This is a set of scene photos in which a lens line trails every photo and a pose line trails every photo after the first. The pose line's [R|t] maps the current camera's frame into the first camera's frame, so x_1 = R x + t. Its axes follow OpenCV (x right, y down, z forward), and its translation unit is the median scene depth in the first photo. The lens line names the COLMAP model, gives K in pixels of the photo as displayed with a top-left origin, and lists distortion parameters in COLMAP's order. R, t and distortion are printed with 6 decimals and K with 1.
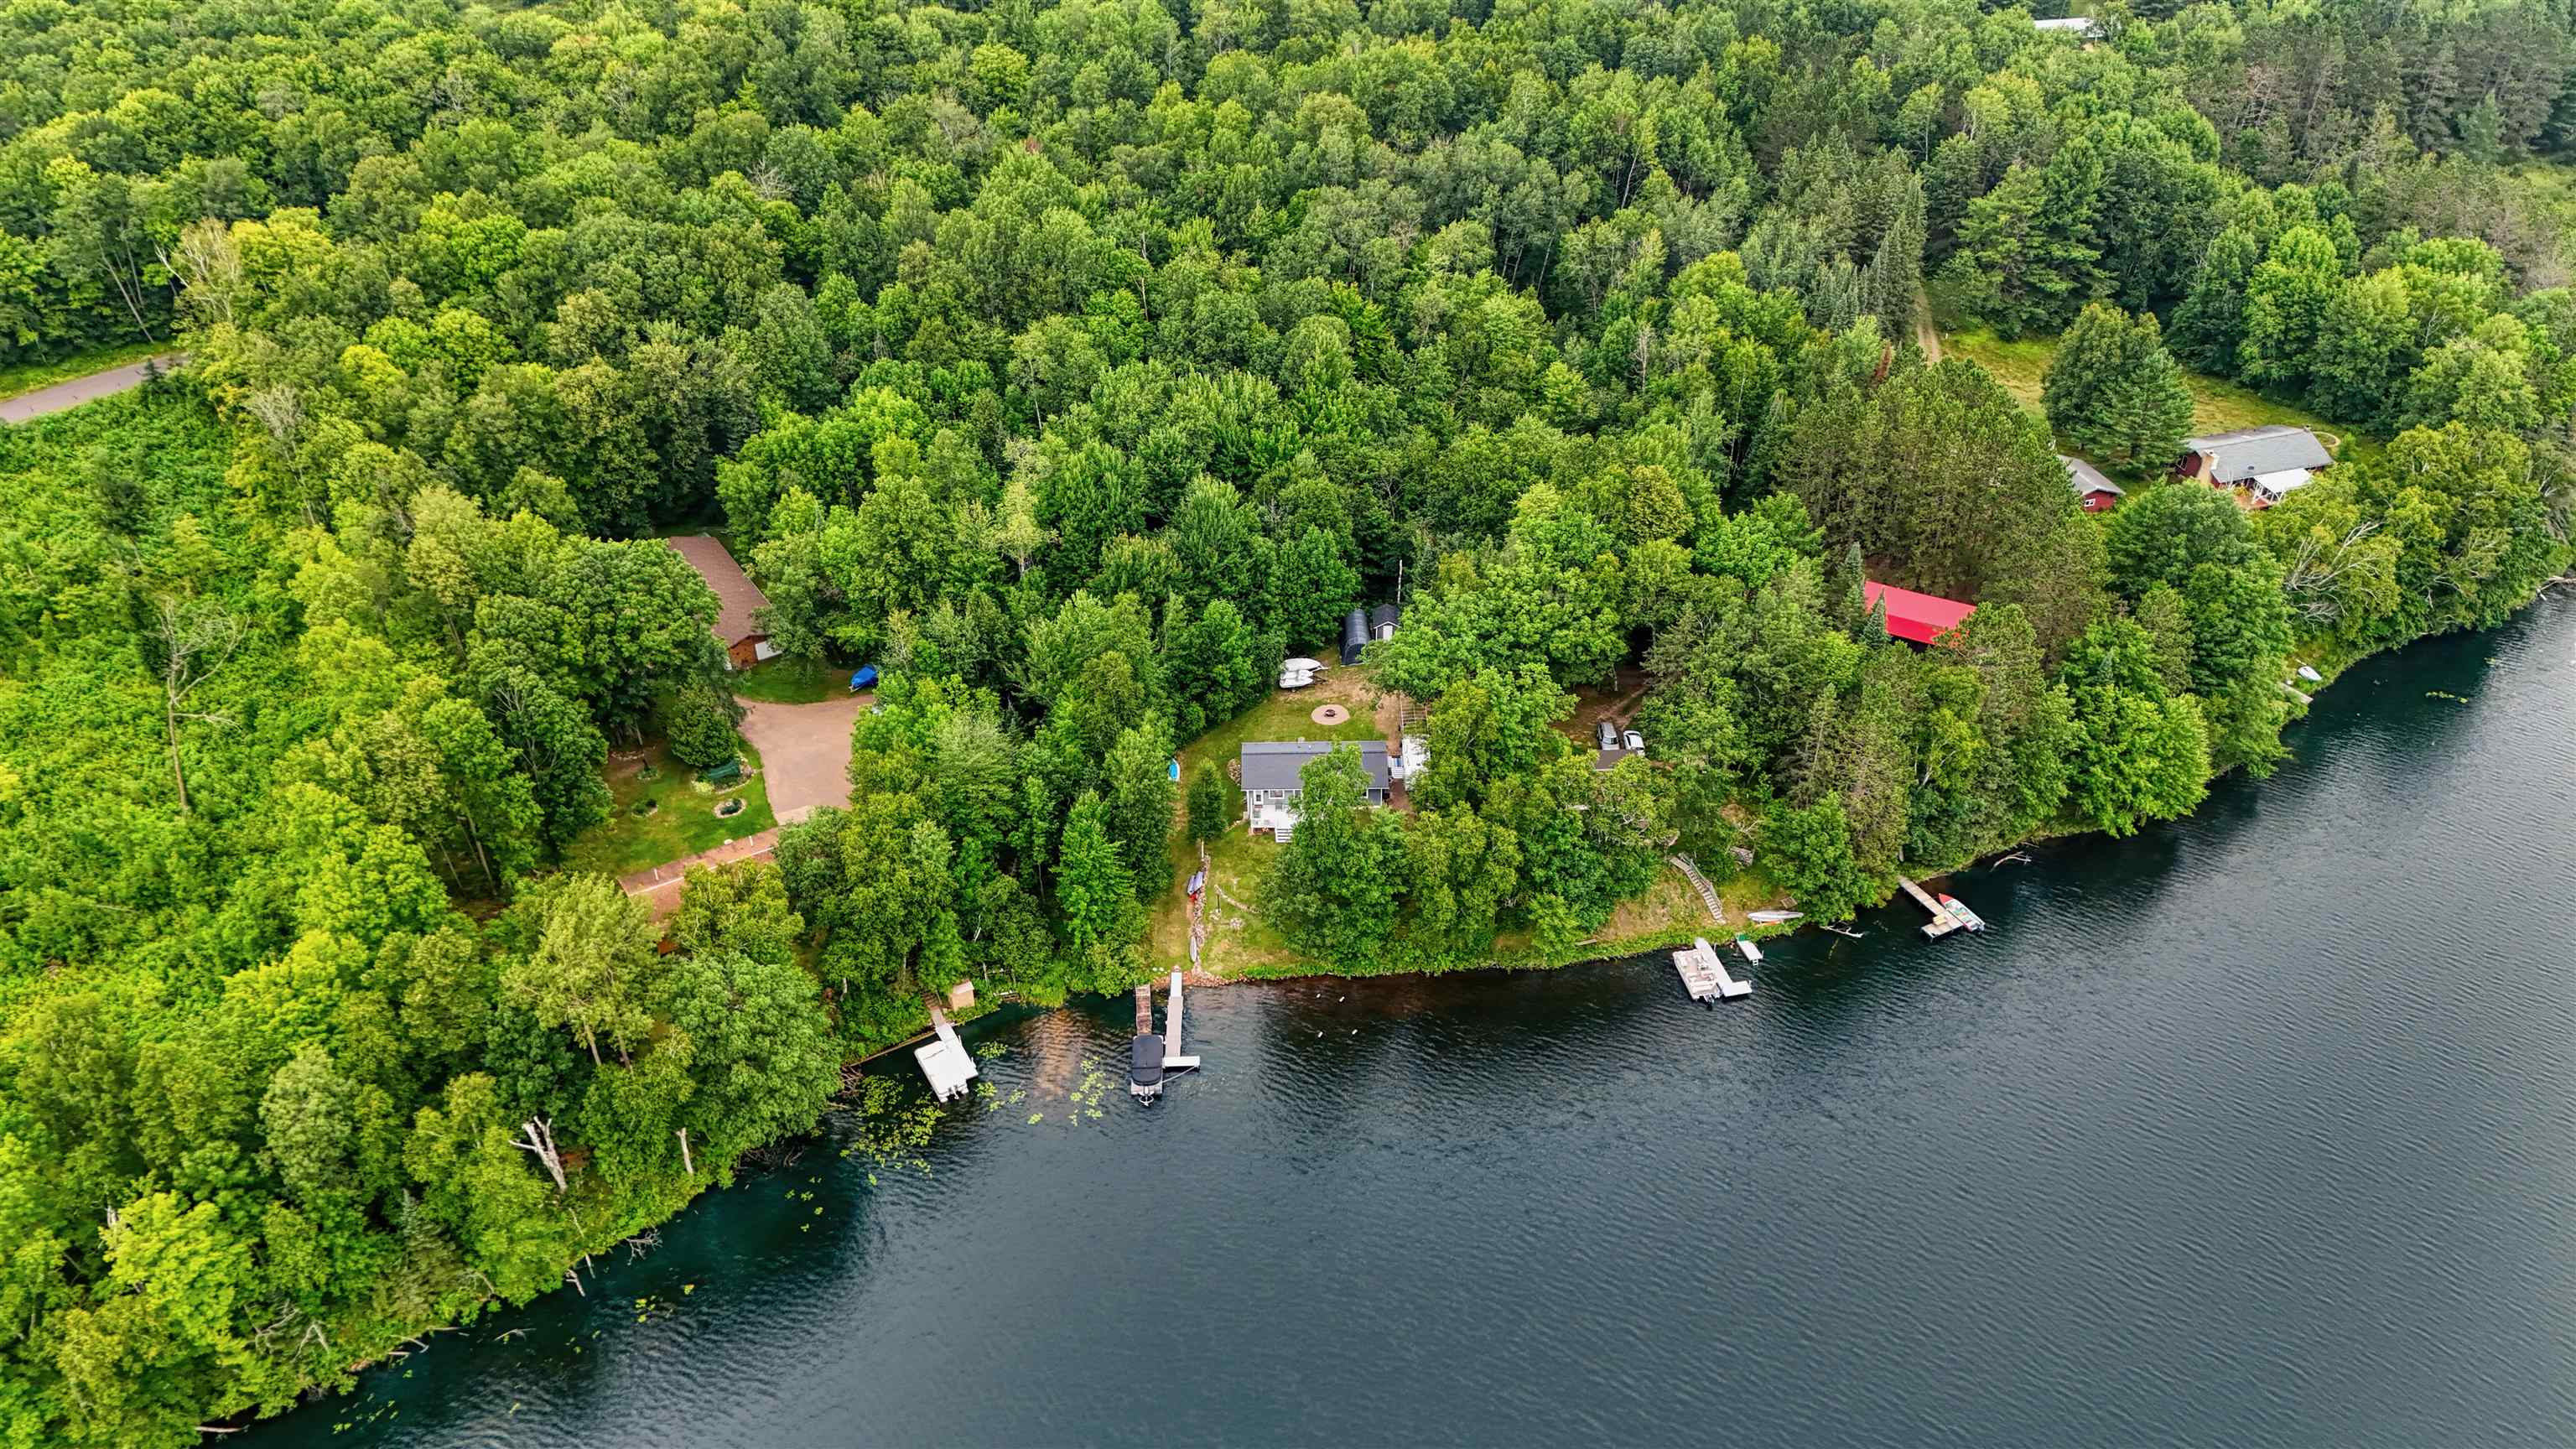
lens RADIAL K [[1887.7, 0, 1288.0], [0, 1887.7, 724.5], [0, 0, 1]] dist [0.090254, -0.097312]
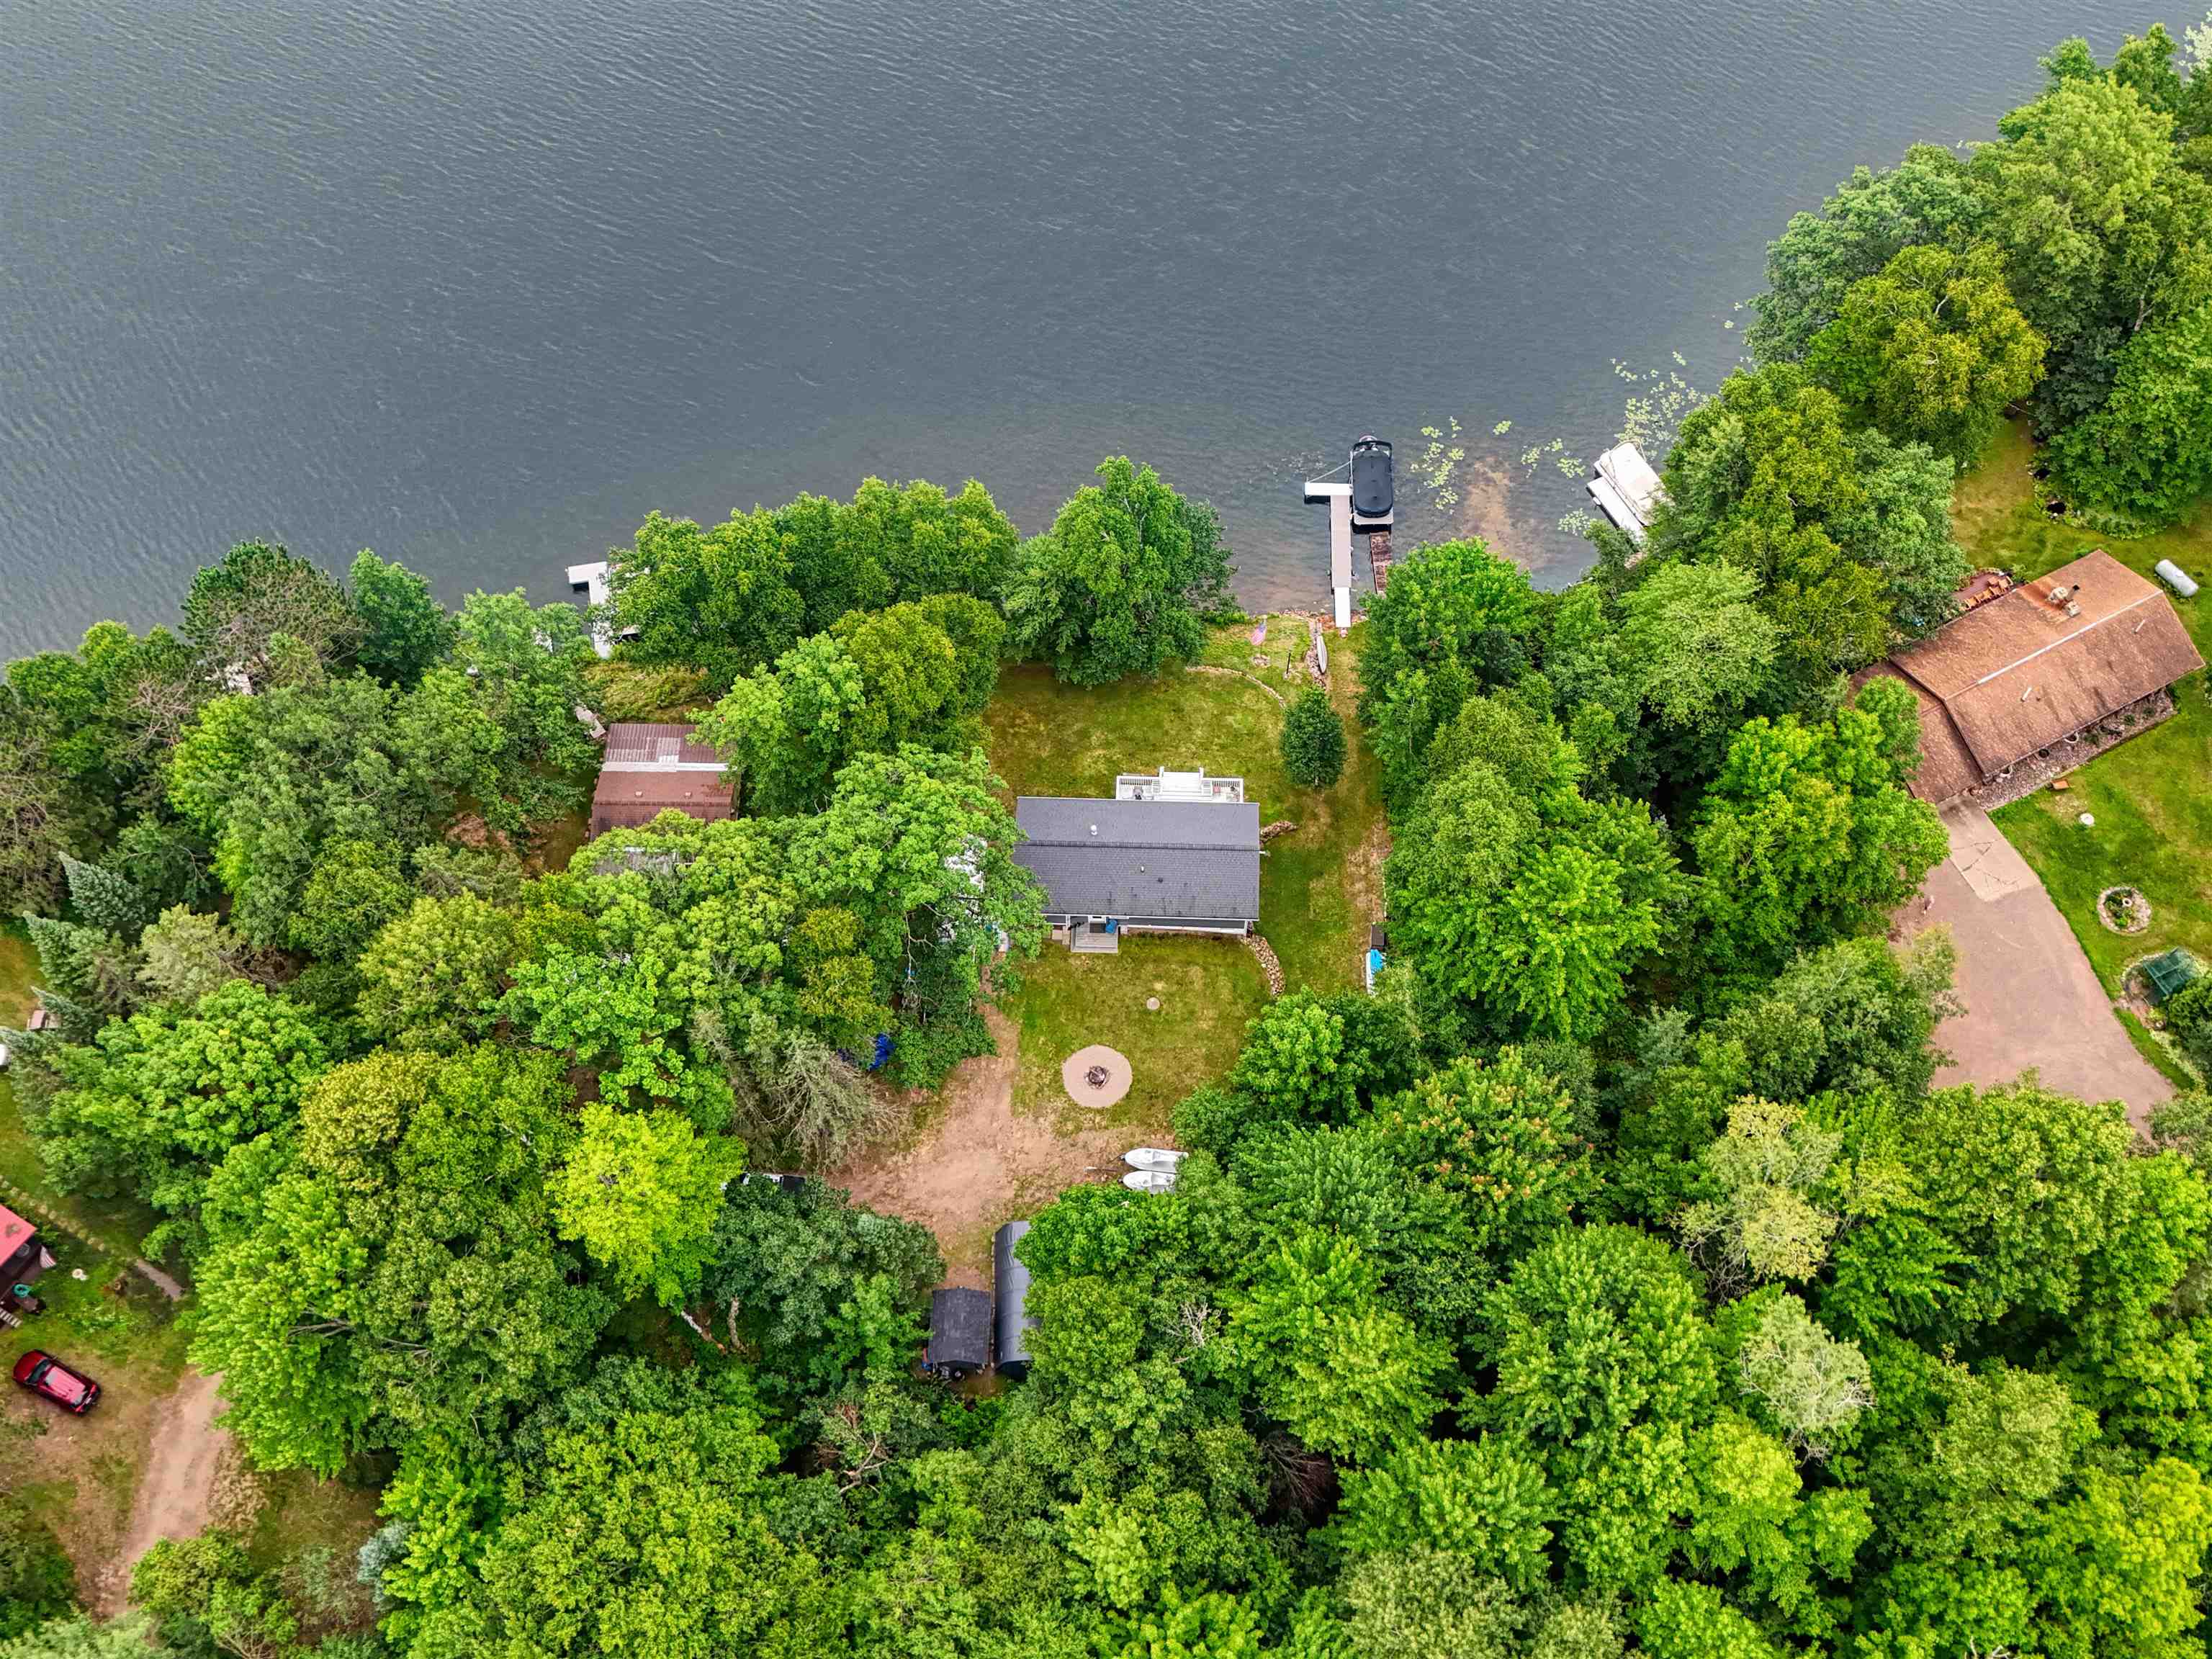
lens RADIAL K [[2168.4, 0, 1096.3], [0, 2168.4, 833.6], [0, 0, 1]] dist [0.075445, -0.089387]
pose [[-0.998772, -0.033990, 0.036034, 0.002300], [0.039805, -0.117717, 0.992249, -0.615966], [-0.029485, 0.992465, 0.118926, 0.867302]]
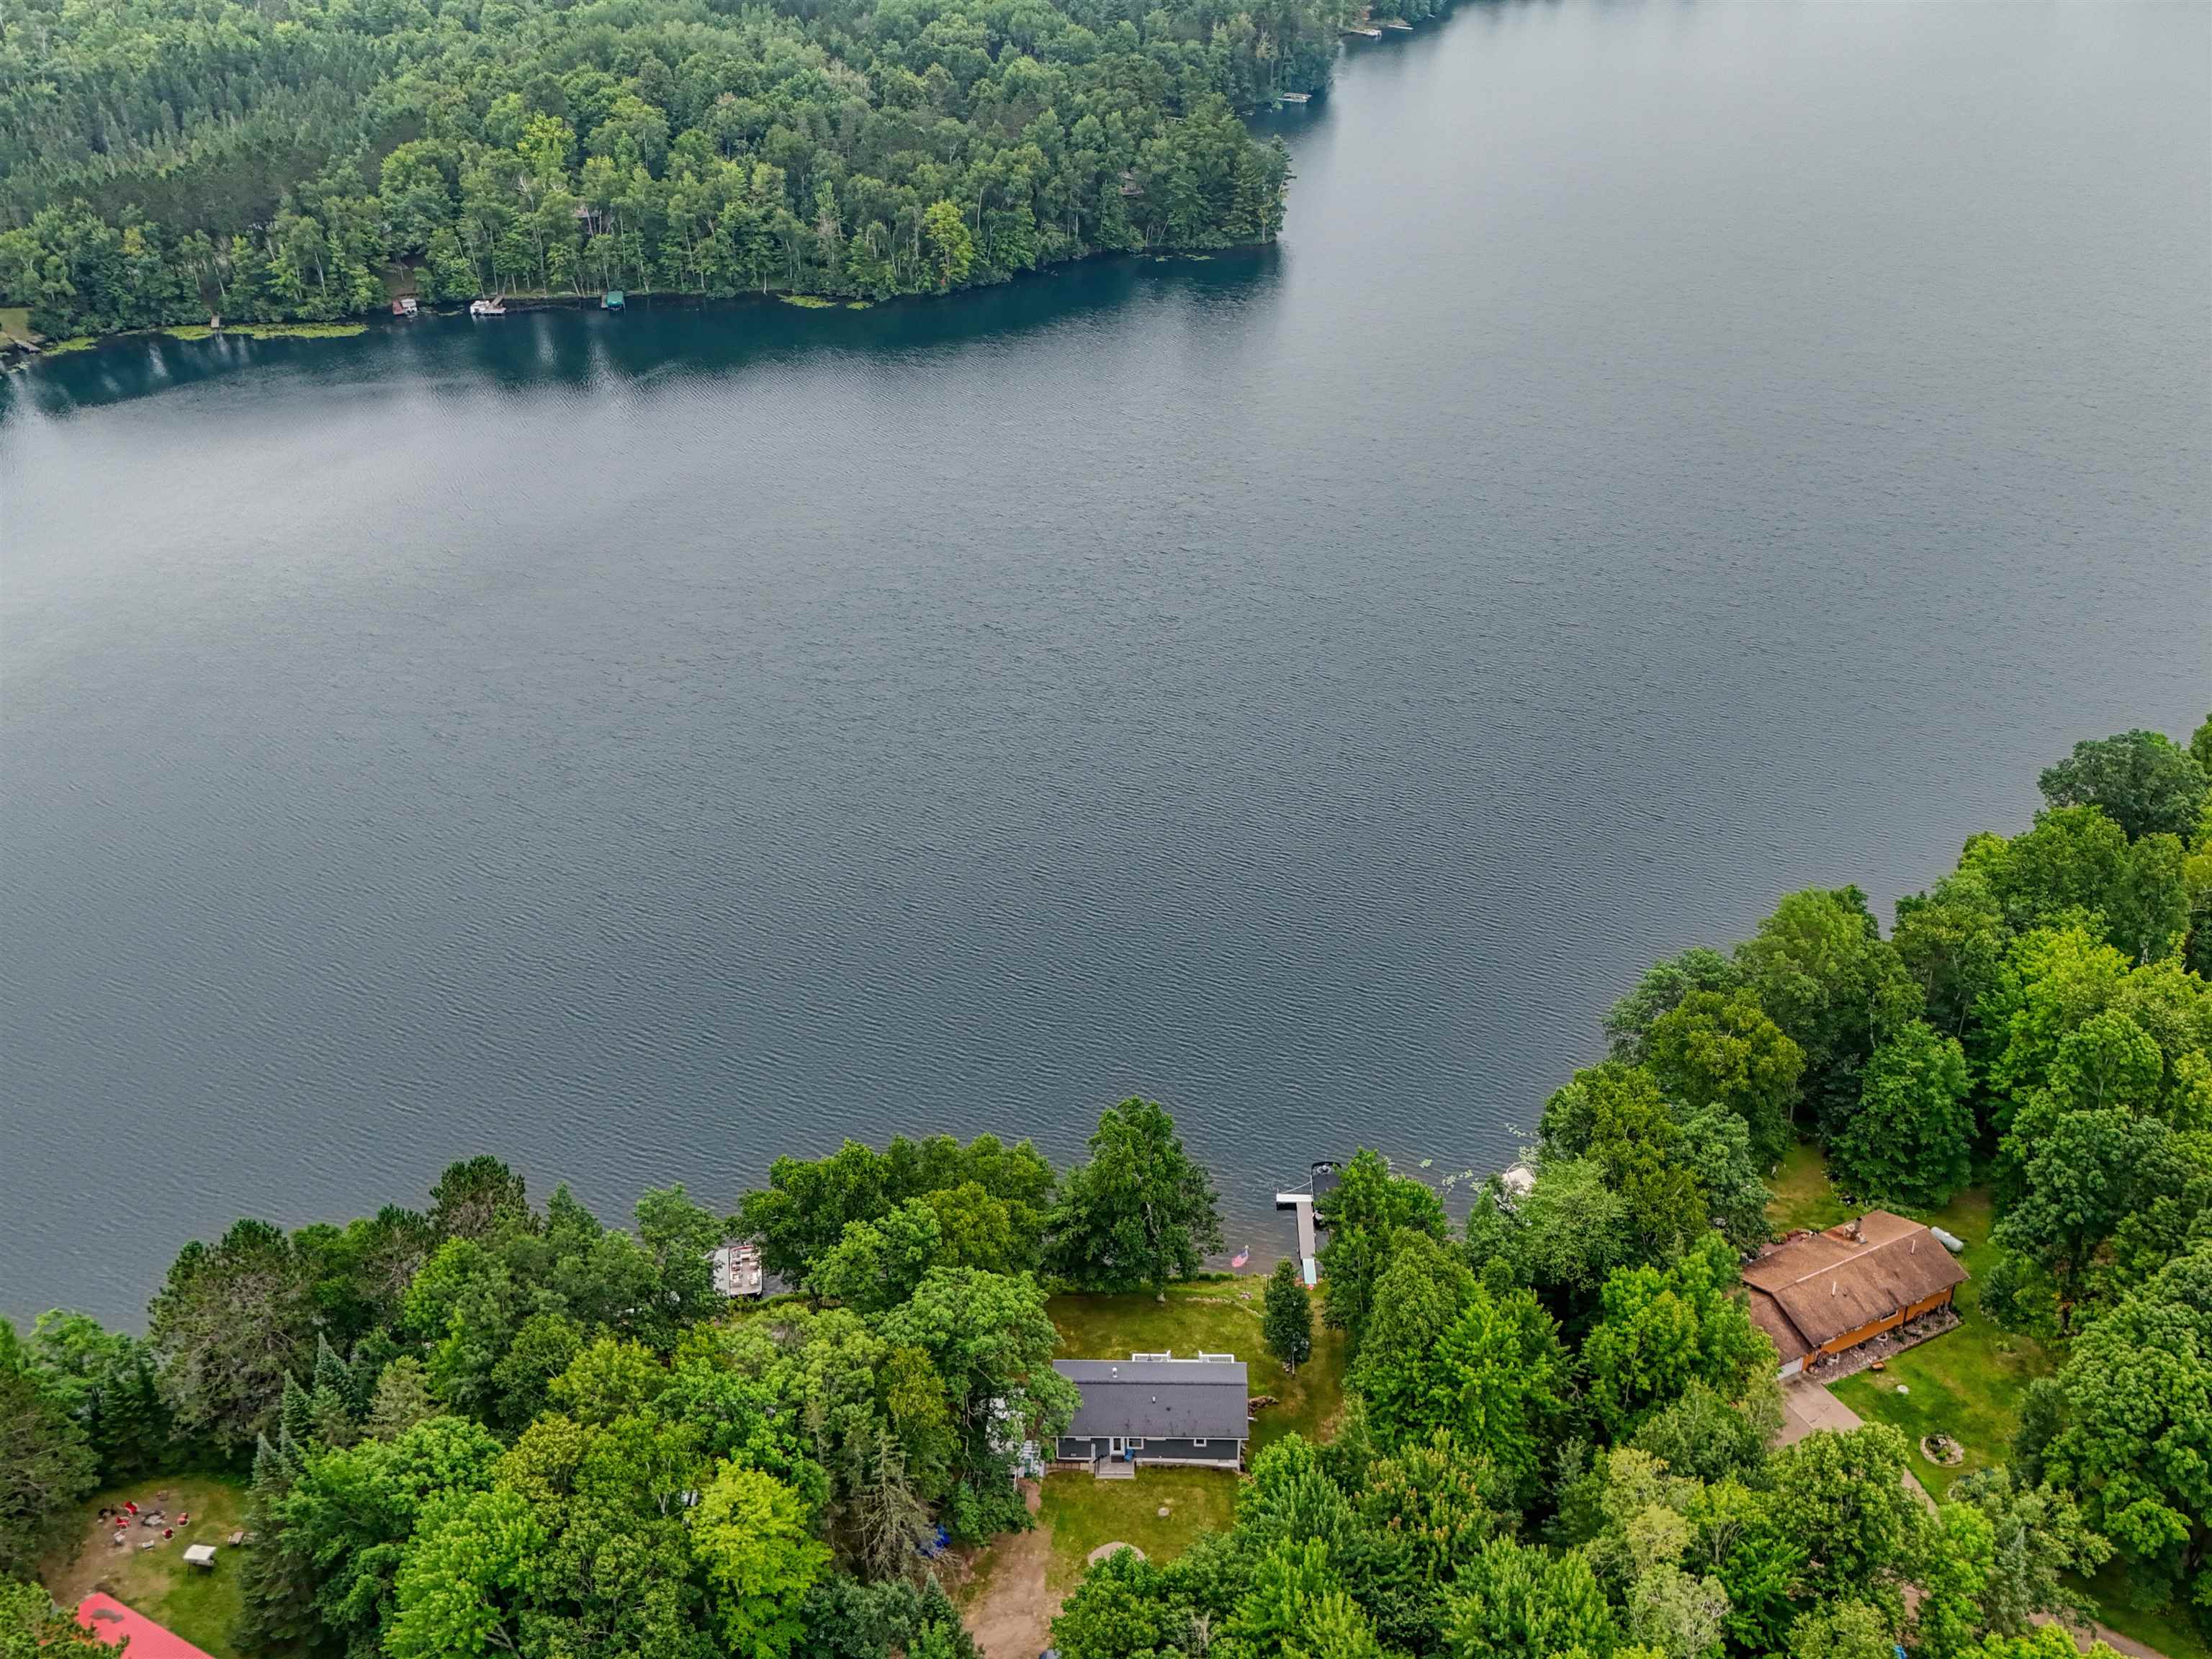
lens RADIAL K [[2156.3, 0, 1142.1], [0, 2156.3, 824.0], [0, 0, 1]] dist [0.057613, -0.022424]
pose [[-0.999456, -0.011278, 0.030997, -0.006676], [0.022800, 0.442880, 0.896291, -0.791474], [-0.023837, 0.896510, -0.442382, 1.114811]]
